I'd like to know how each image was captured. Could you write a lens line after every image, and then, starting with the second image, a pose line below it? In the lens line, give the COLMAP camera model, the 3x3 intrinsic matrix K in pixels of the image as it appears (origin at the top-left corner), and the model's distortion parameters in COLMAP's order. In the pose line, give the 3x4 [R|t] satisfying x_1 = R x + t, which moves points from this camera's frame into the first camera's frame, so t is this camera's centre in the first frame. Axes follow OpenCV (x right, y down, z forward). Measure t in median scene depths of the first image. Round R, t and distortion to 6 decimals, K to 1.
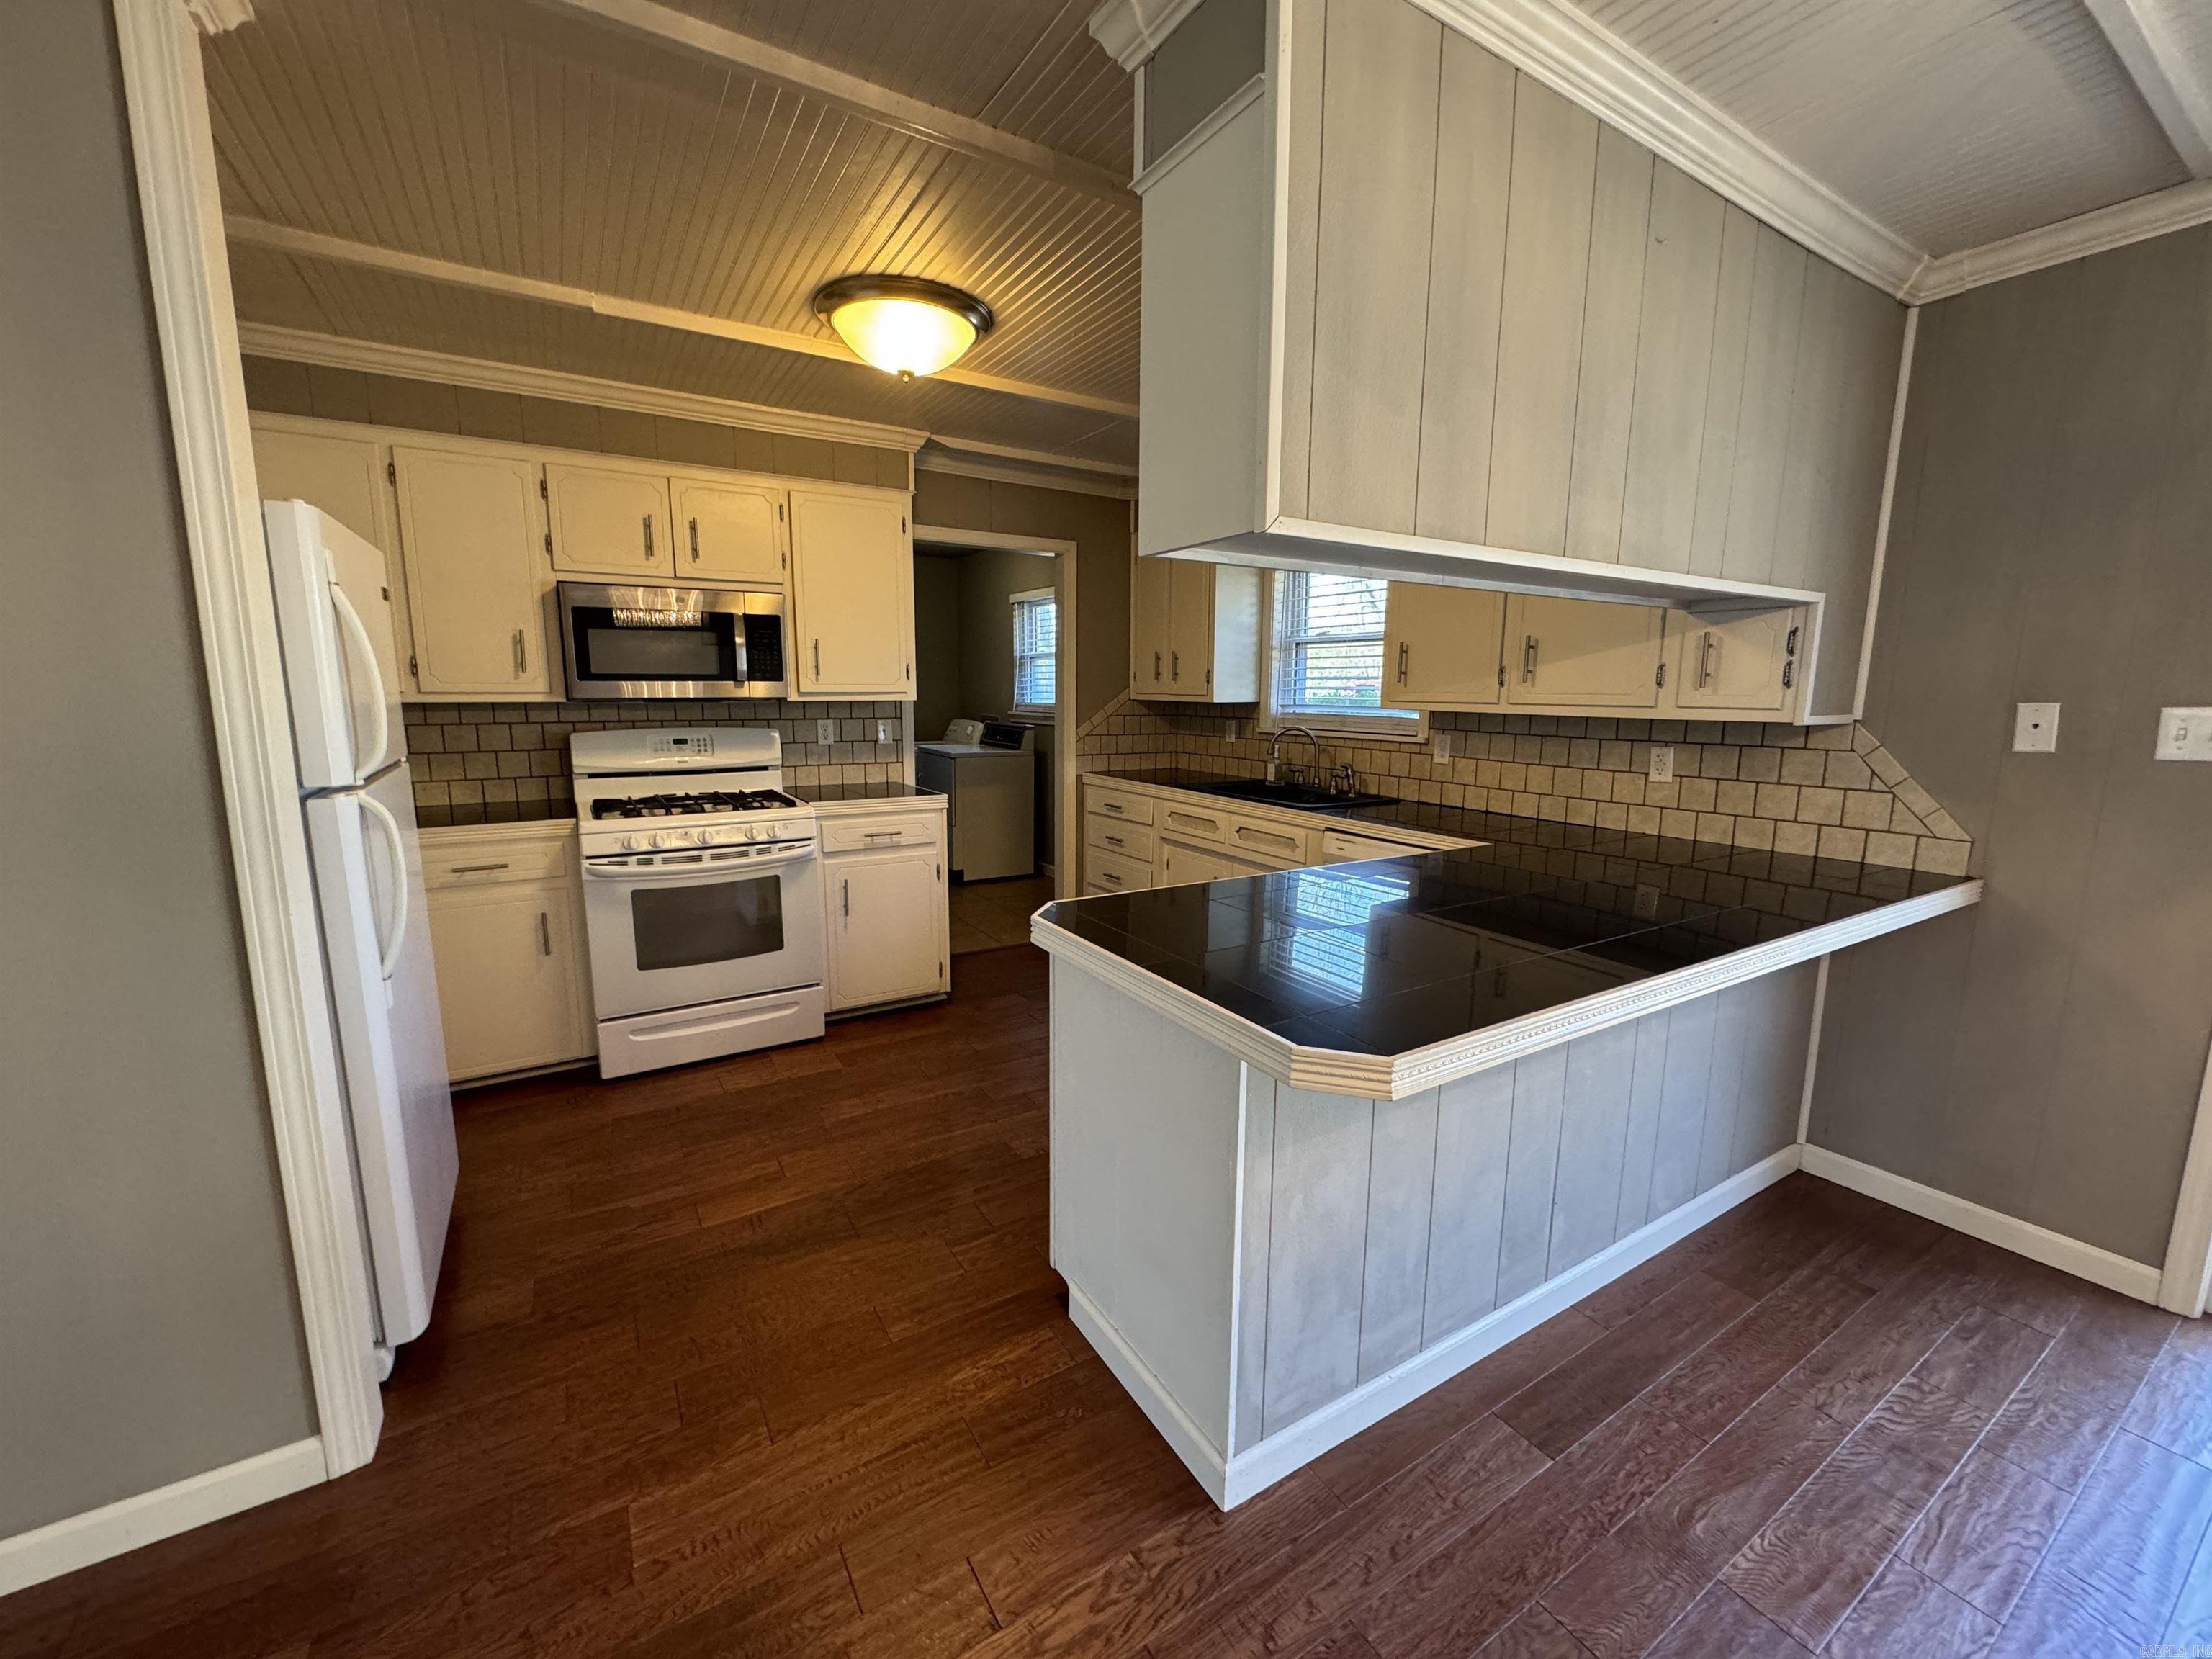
lens RADIAL K [[881.3, 0, 1100.2], [0, 881.3, 825.4], [0, 0, 1]] dist [-0.003585, 0.001251]
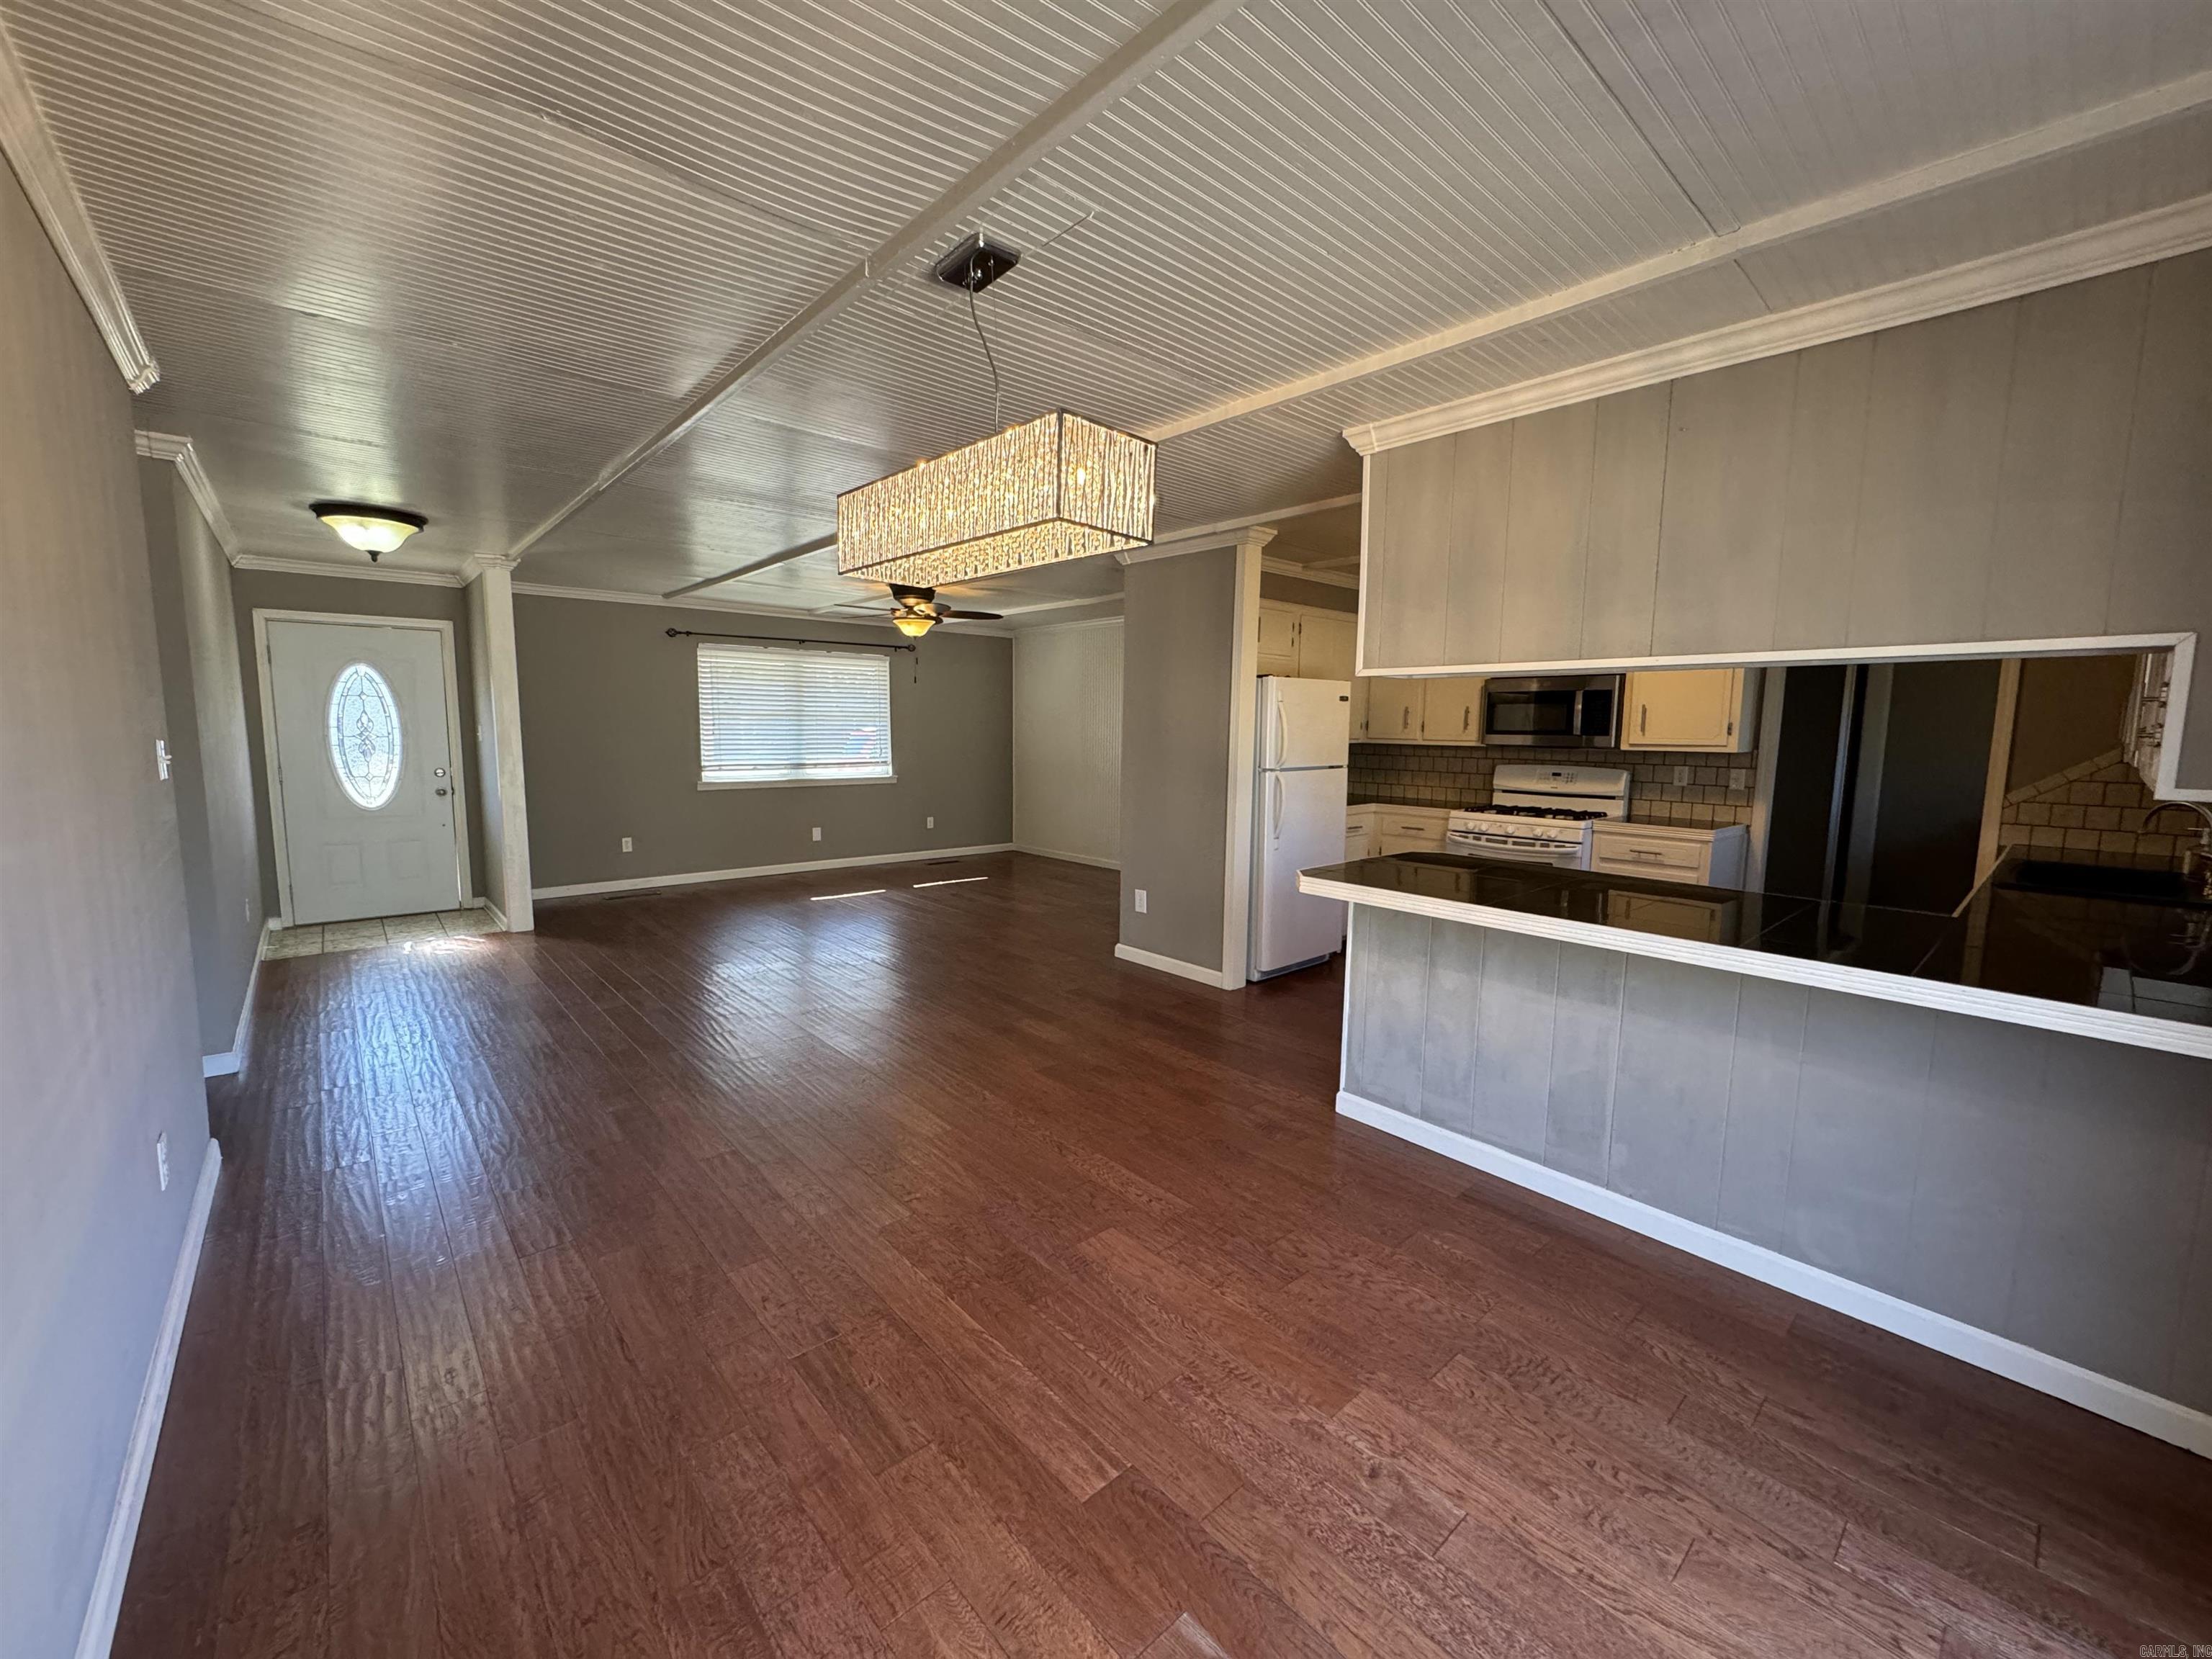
lens RADIAL K [[881.3, 0, 1108.5], [0, 881.3, 827.4], [0, 0, 1]] dist [-0.003585, 0.001251]
pose [[0.179938, 0.110096, -0.977497, 0.975061], [-0.164782, 0.983049, 0.080388, 0.000306], [0.969778, 0.146609, 0.195030, -0.038432]]
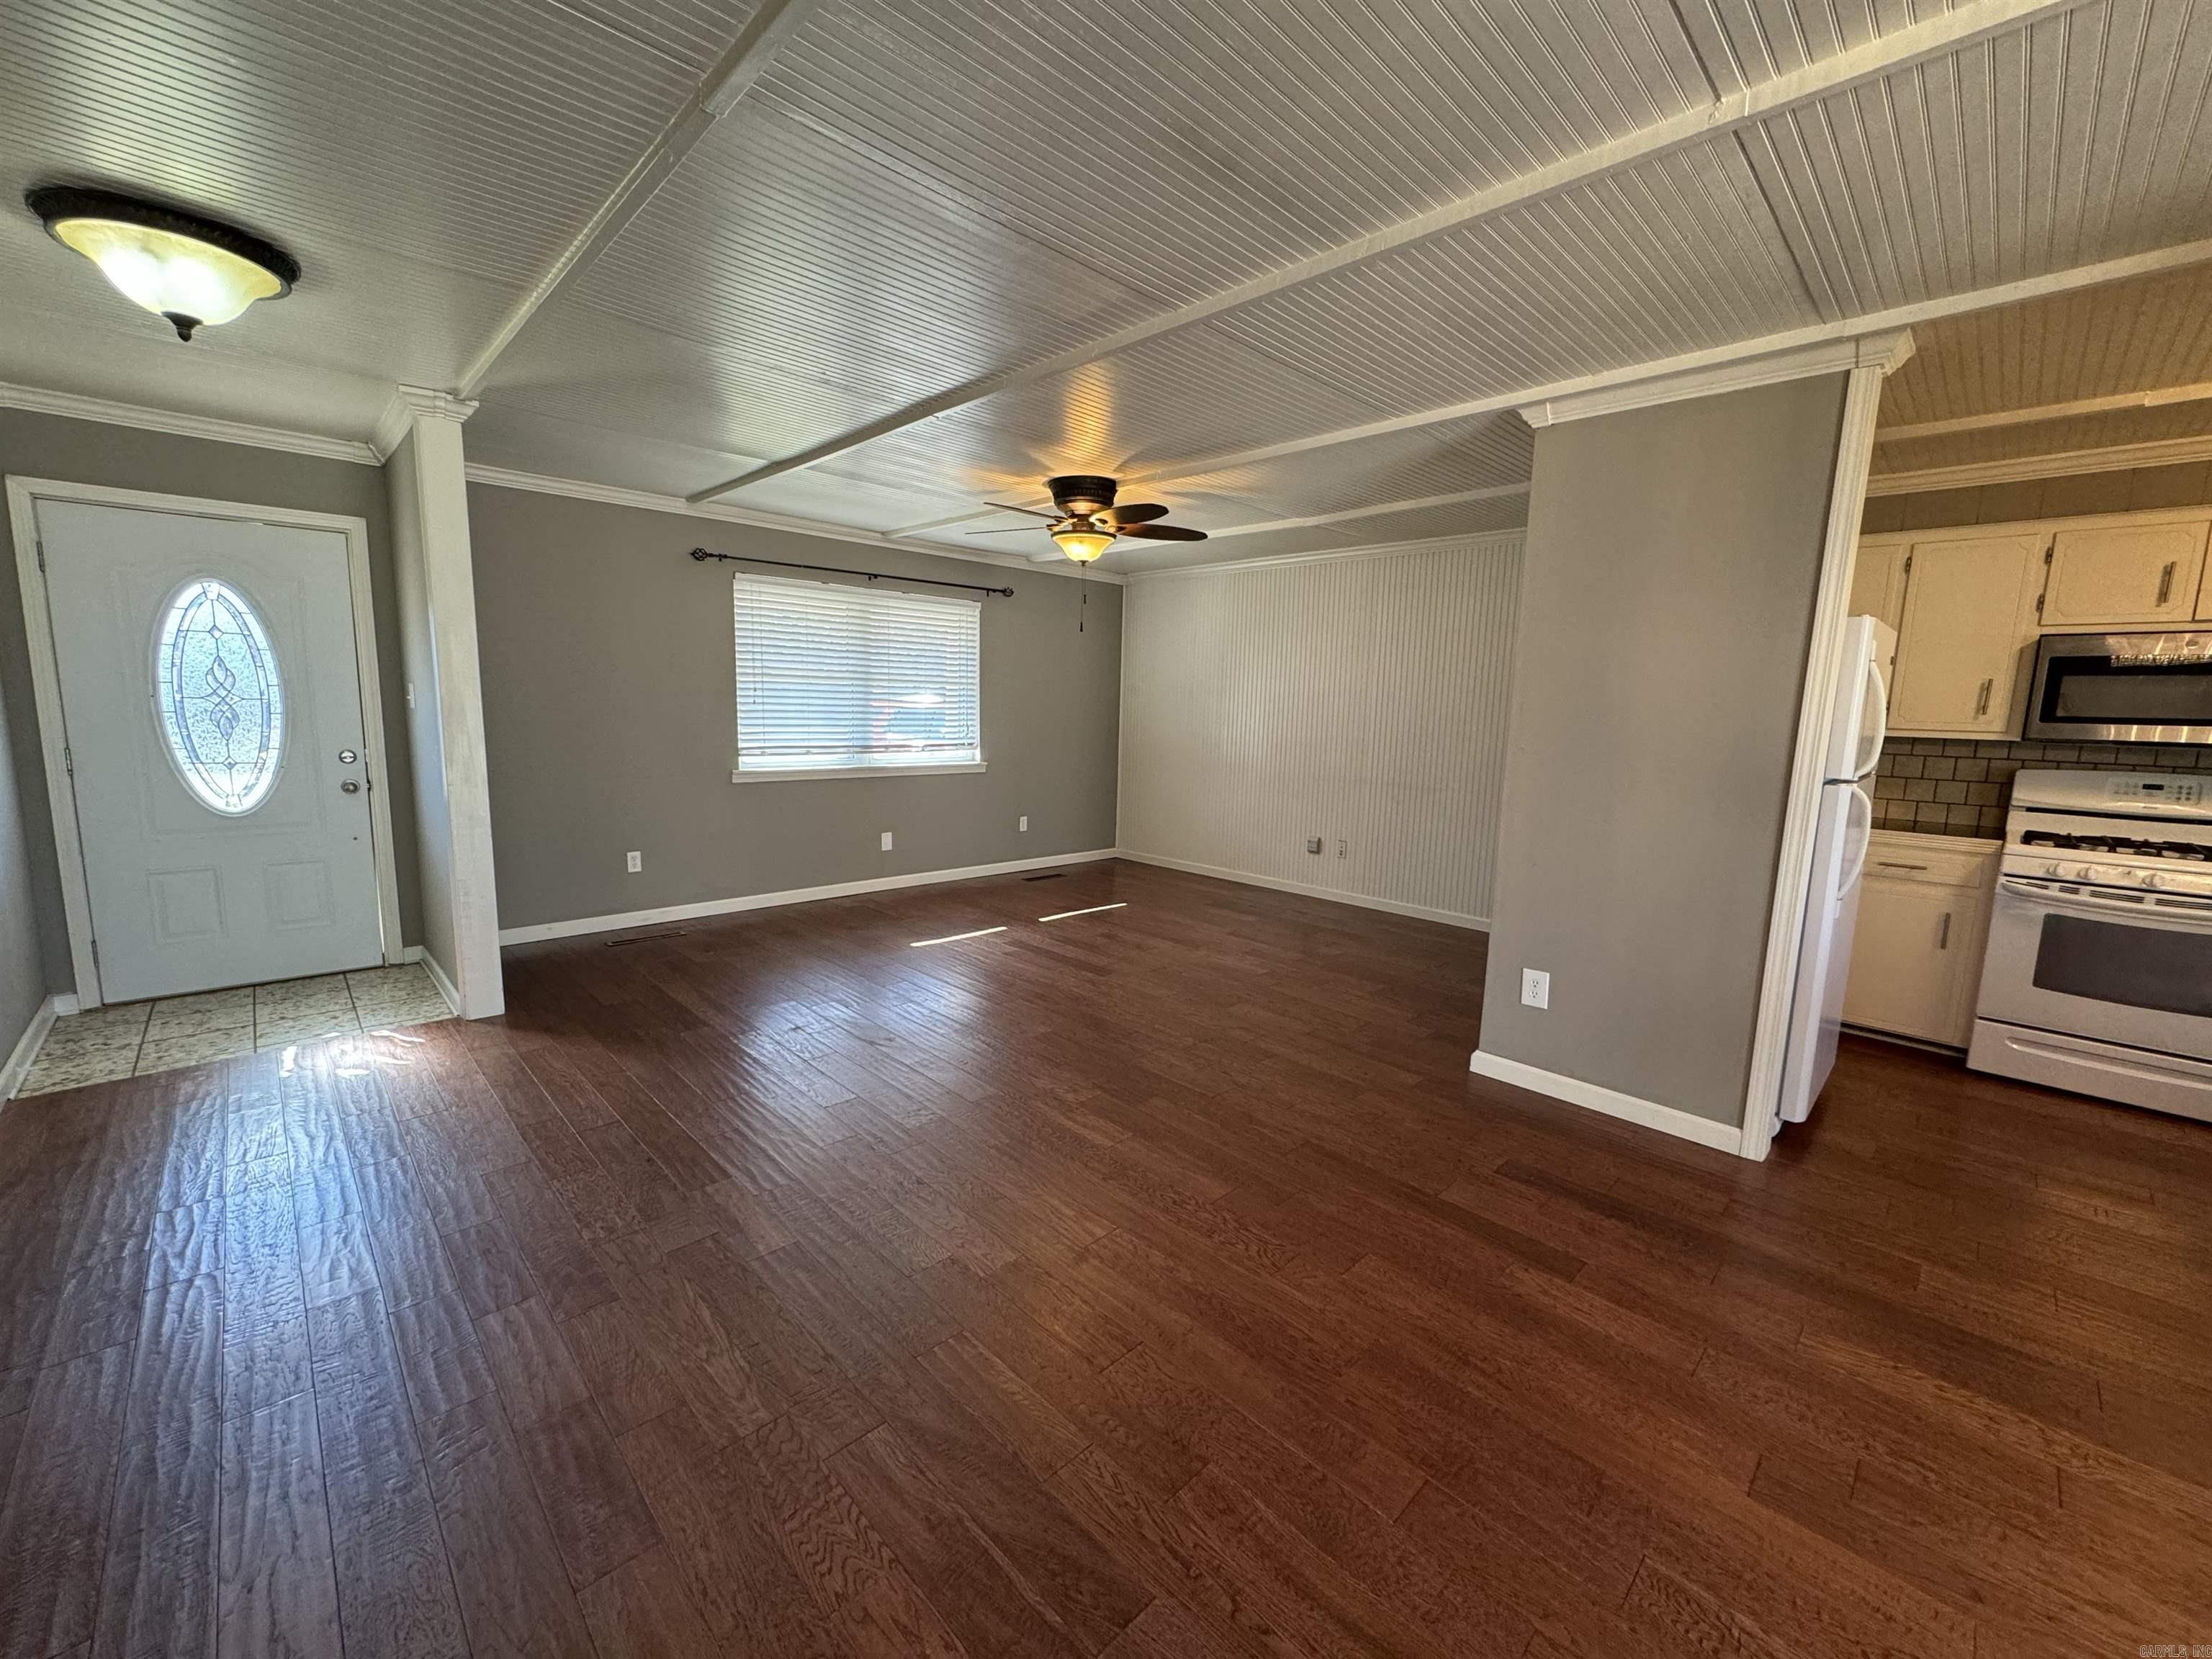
lens RADIAL K [[881.3, 0, 1106.6], [0, 881.3, 826.5], [0, 0, 1]] dist [-0.003585, 0.001251]
pose [[0.224082, 0.137354, -0.964843, 0.231328], [-0.178660, 0.979030, 0.097880, 0.065585], [0.958054, 0.150445, 0.243923, -0.378509]]
